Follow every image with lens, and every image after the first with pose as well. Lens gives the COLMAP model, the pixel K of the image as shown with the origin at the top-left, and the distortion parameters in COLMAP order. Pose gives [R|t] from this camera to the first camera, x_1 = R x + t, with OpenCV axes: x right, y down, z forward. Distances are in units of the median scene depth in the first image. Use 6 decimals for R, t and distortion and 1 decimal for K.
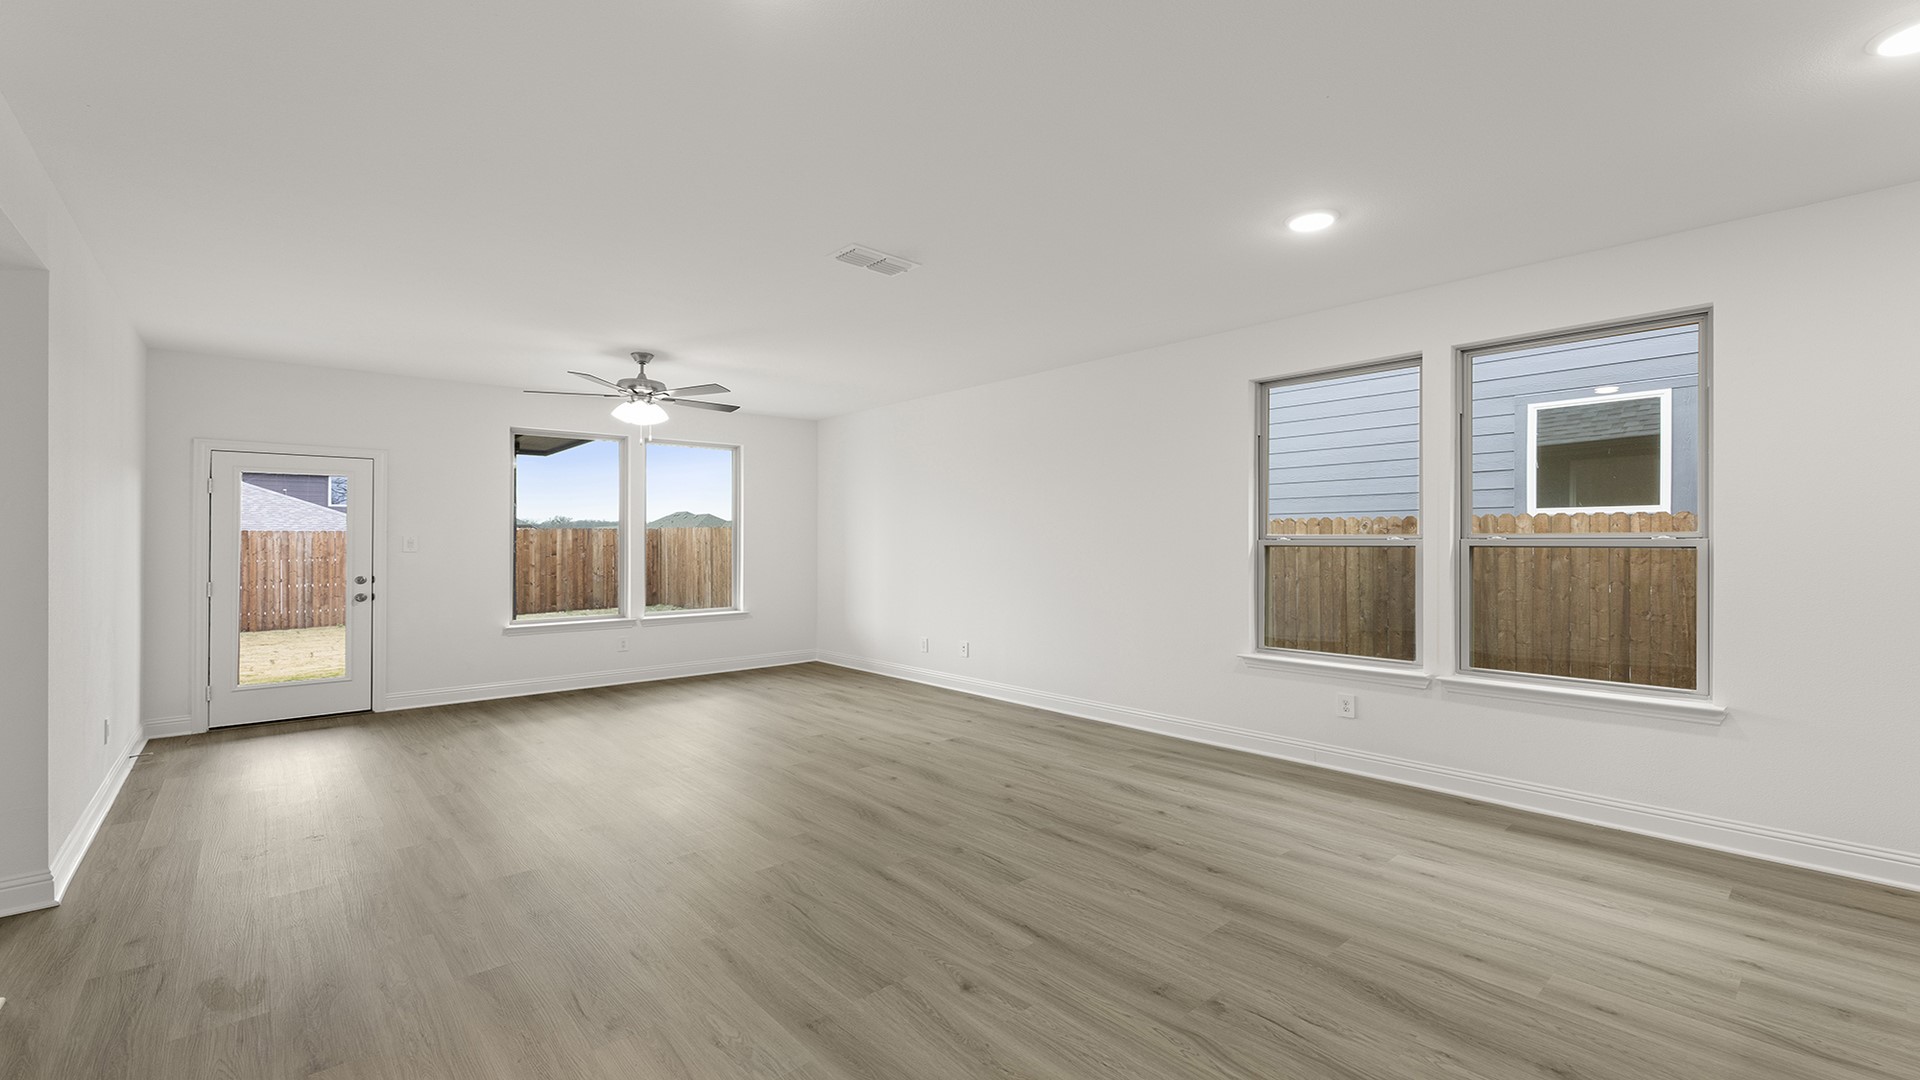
lens RADIAL K [[803.6, 0, 968.3], [0, 803.6, 535.3], [0, 0, 1]] dist [-0.000012, 0.000146]
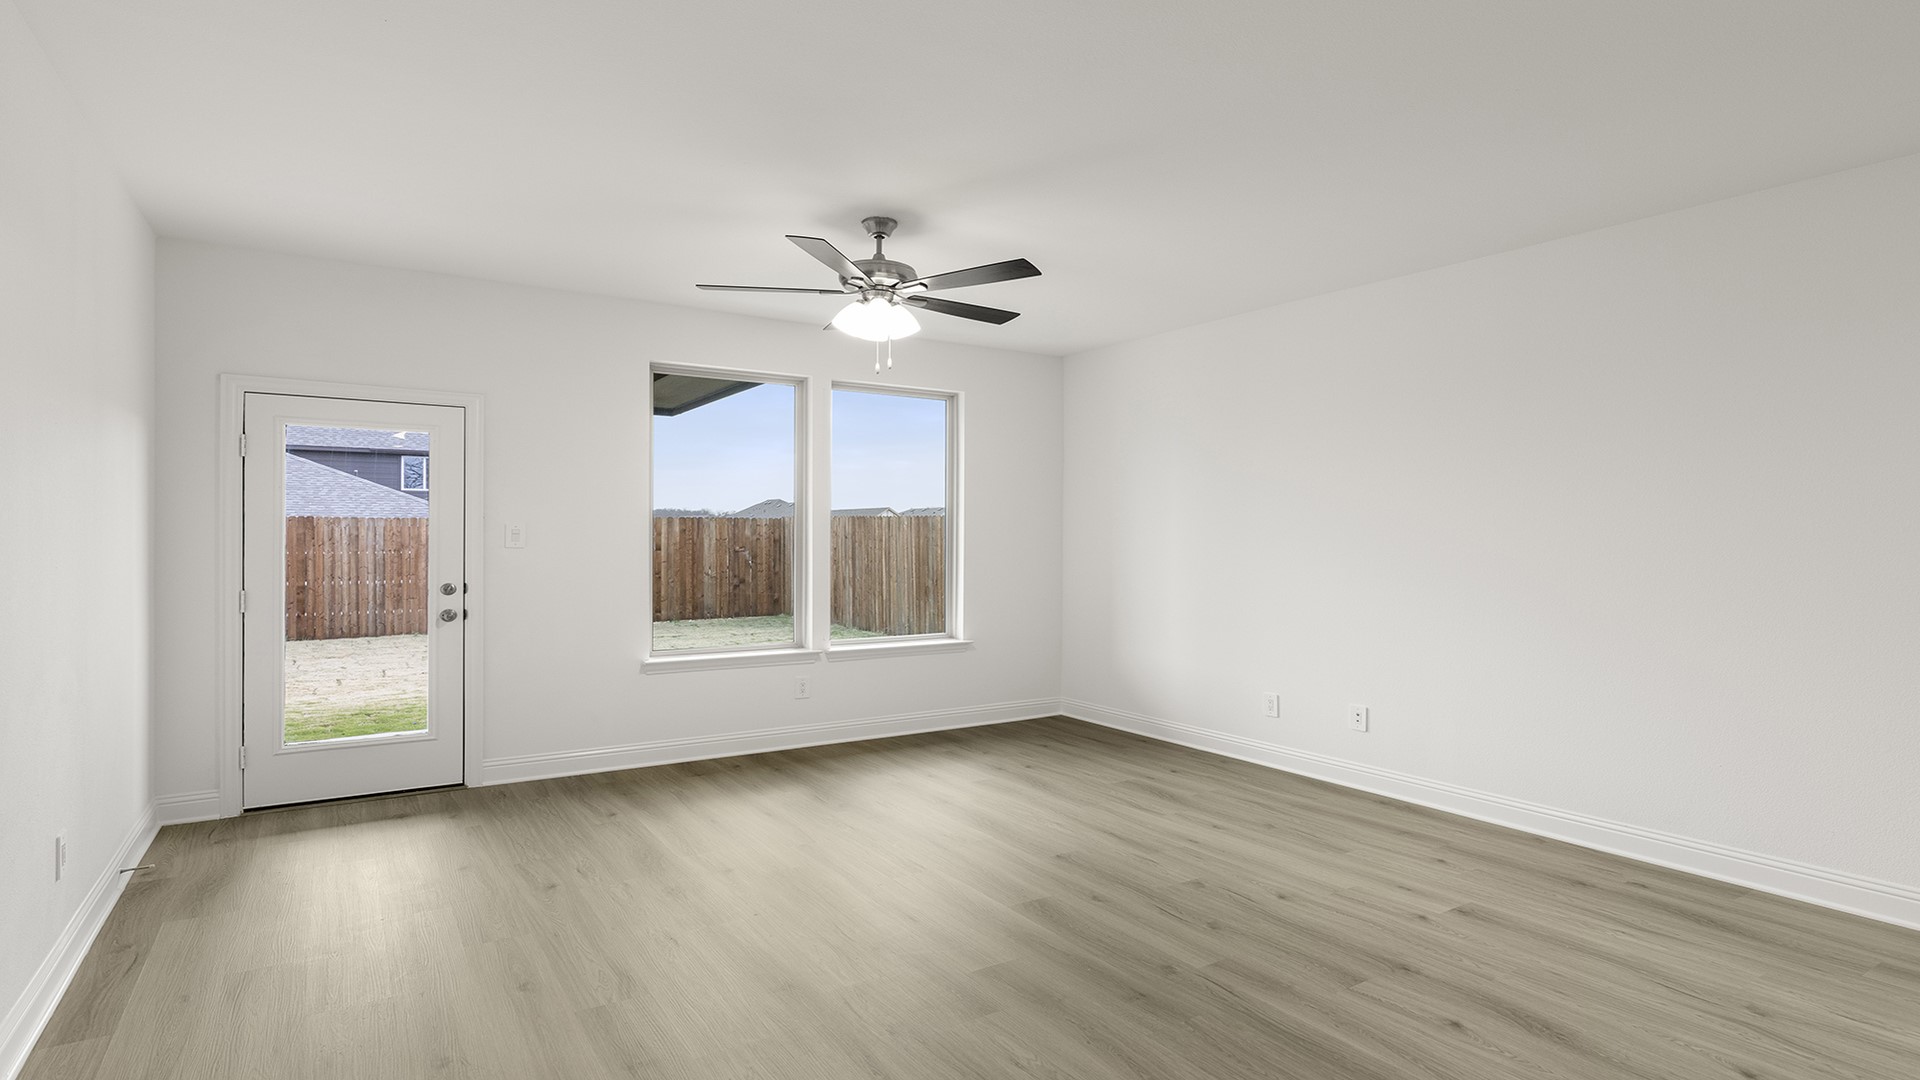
lens RADIAL K [[962.6, 0, 962.6], [0, 962.6, 548.5], [0, 0, 1]] dist [-0.002606, -0.000240]
pose [[0.989622, 0.011387, -0.143242, -0.222649], [-0.008554, 0.999756, 0.020377, 0.002351], [0.143440, -0.018940, 0.989478, 0.275713]]
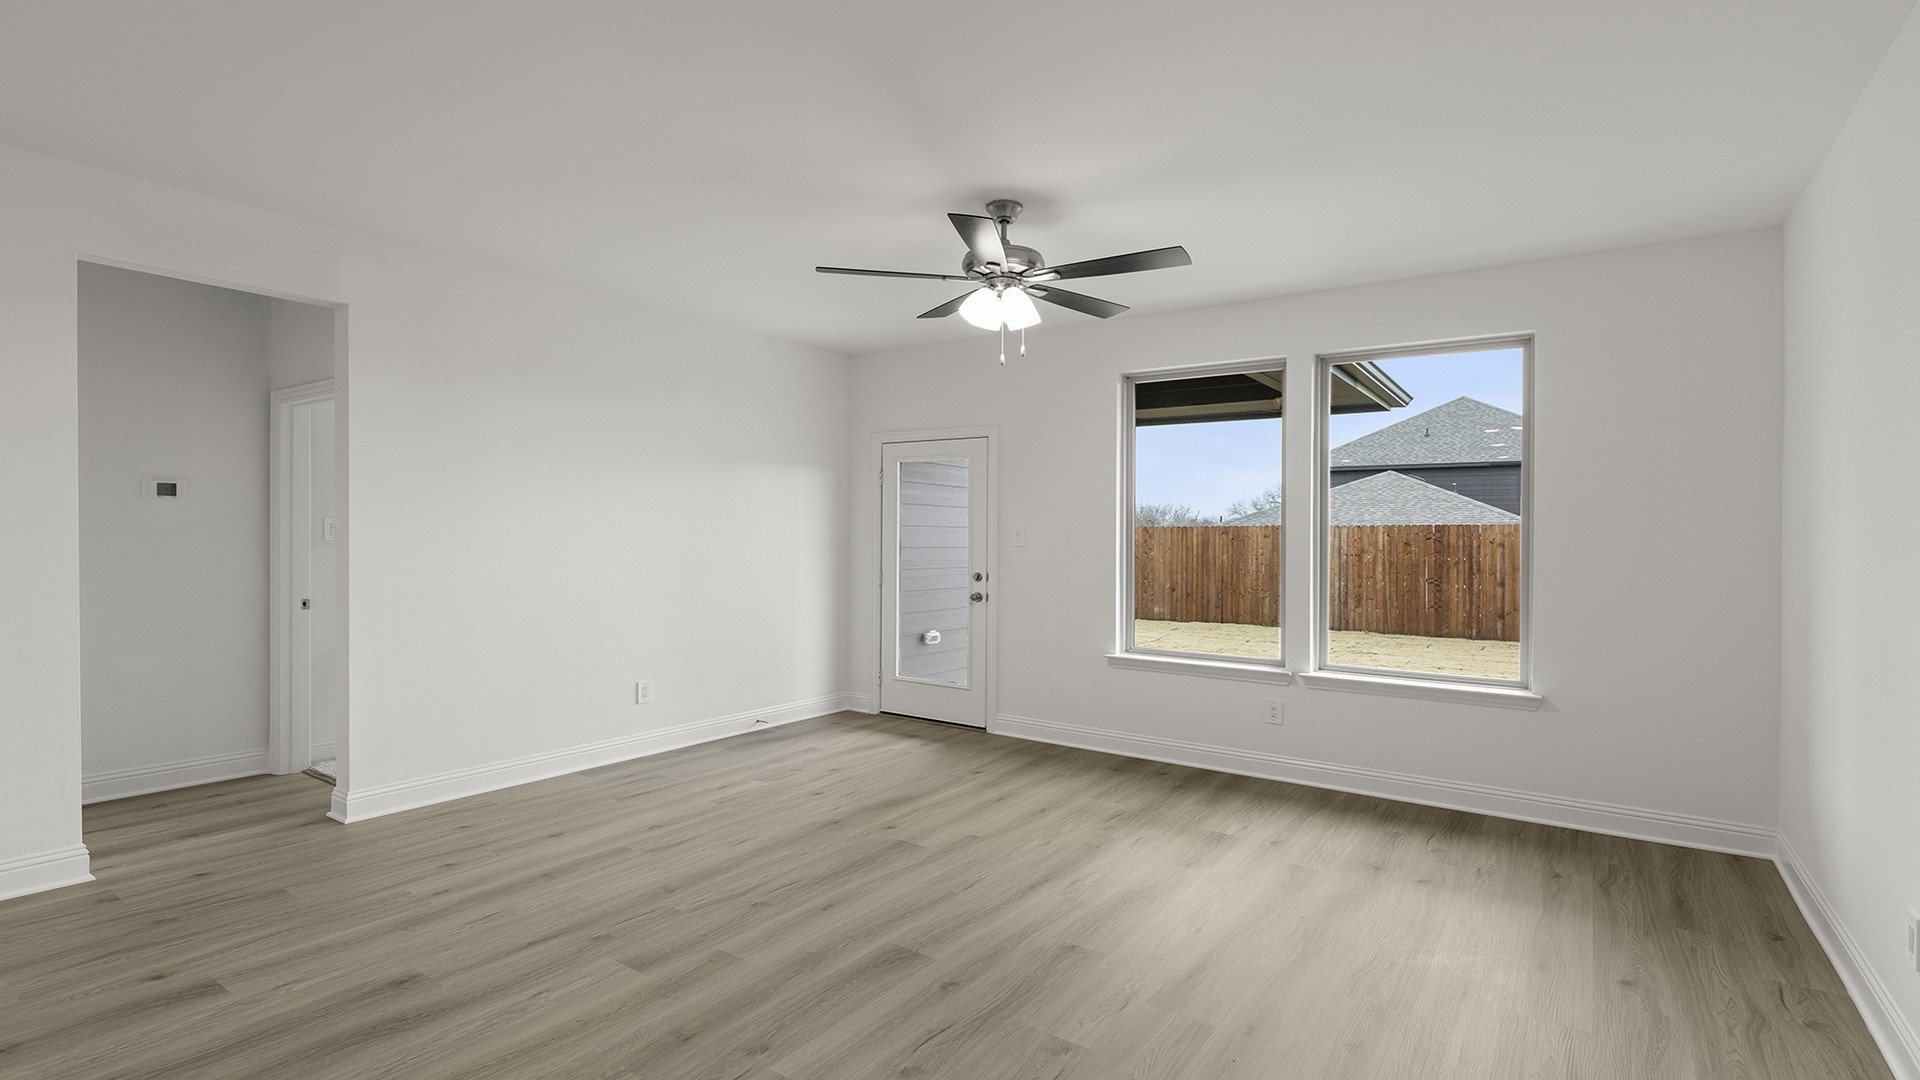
lens RADIAL K [[903.3, 0, 953.0], [0, 903.3, 530.6], [0, 0, 1]] dist [-0.003900, -0.000153]
pose [[0.232568, 0.002306, -0.972577, 0.190732], [-0.005928, 0.999982, 0.000953, 0.004543], [0.972562, 0.005544, 0.232577, 0.745575]]
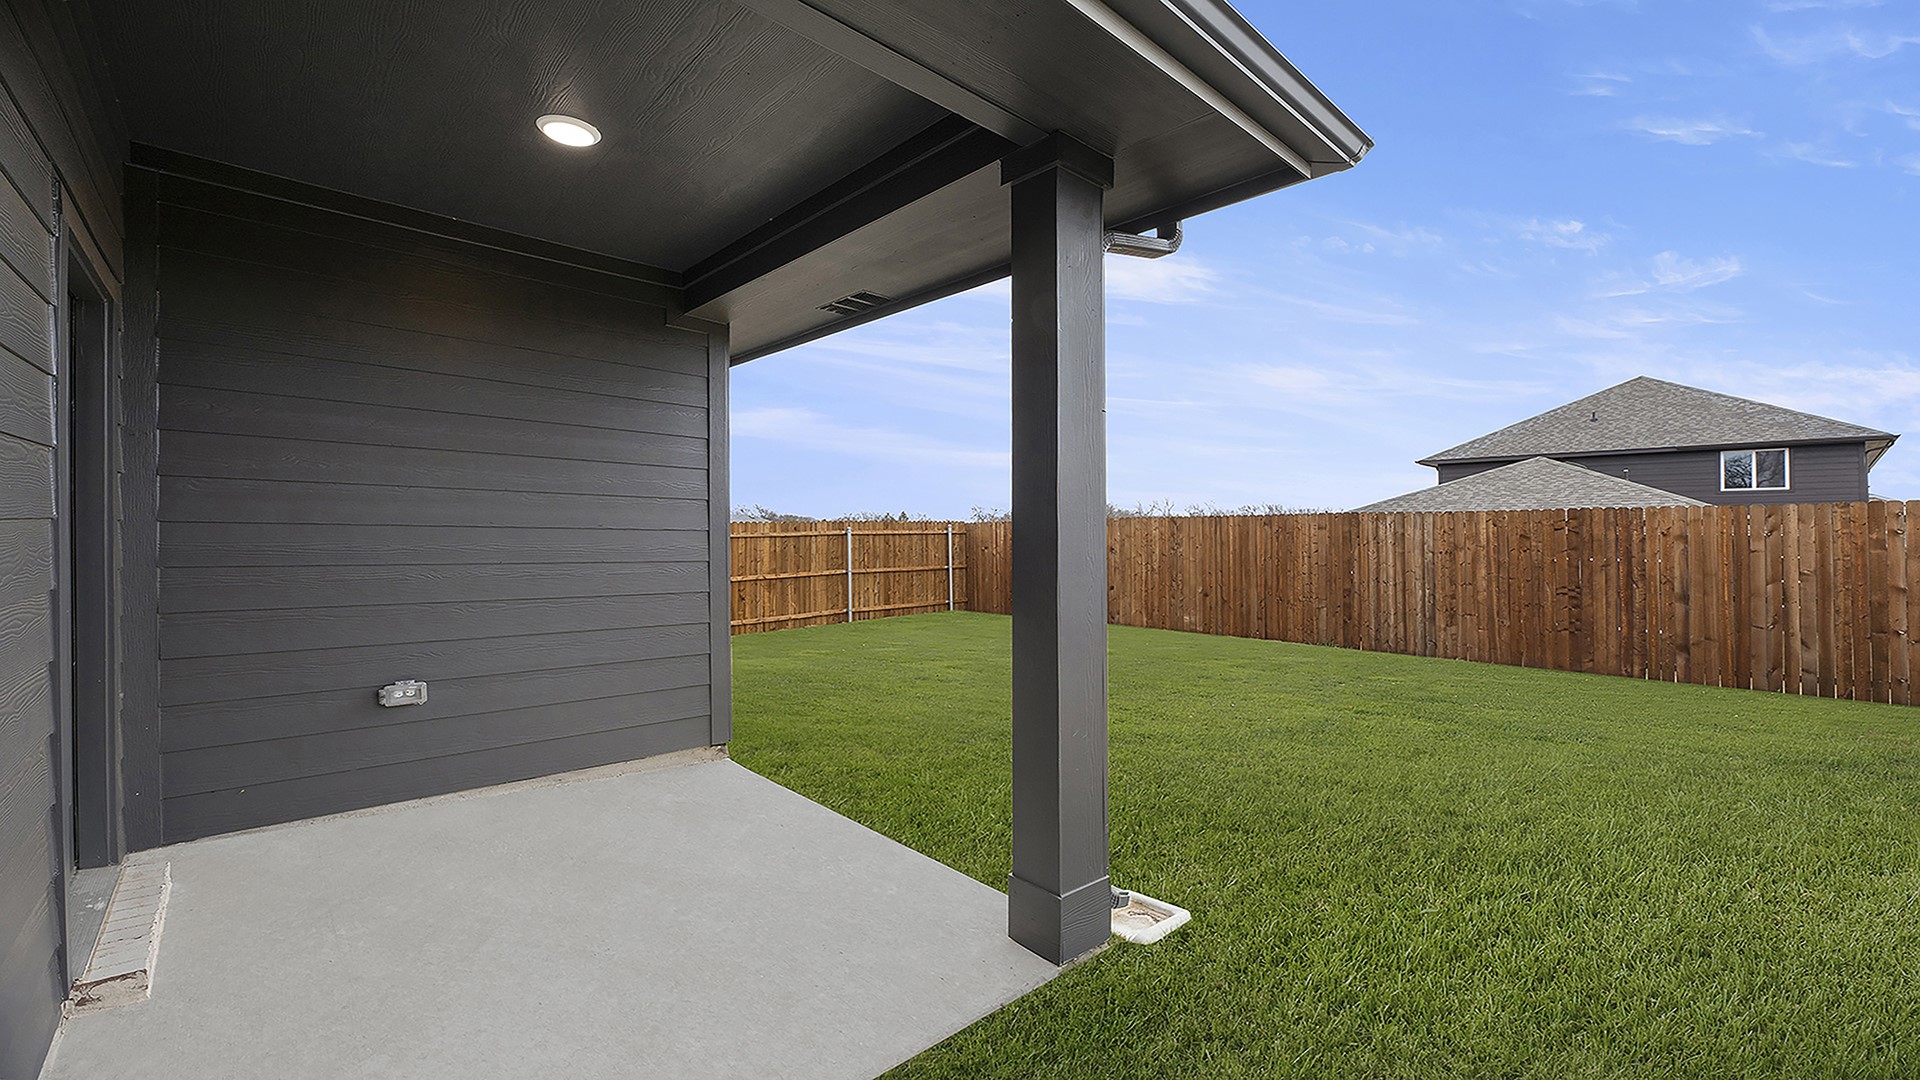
lens RADIAL K [[770.6, 0, 955.3], [0, 770.6, 520.3], [0, 0, 1]] dist [-0.008882, -0.000035]
pose [[0.008853, -0.013060, -0.999876, -0.429095], [-0.006855, 0.999890, -0.013121, 0.028989], [0.999937, 0.006970, 0.008763, 1.388190]]
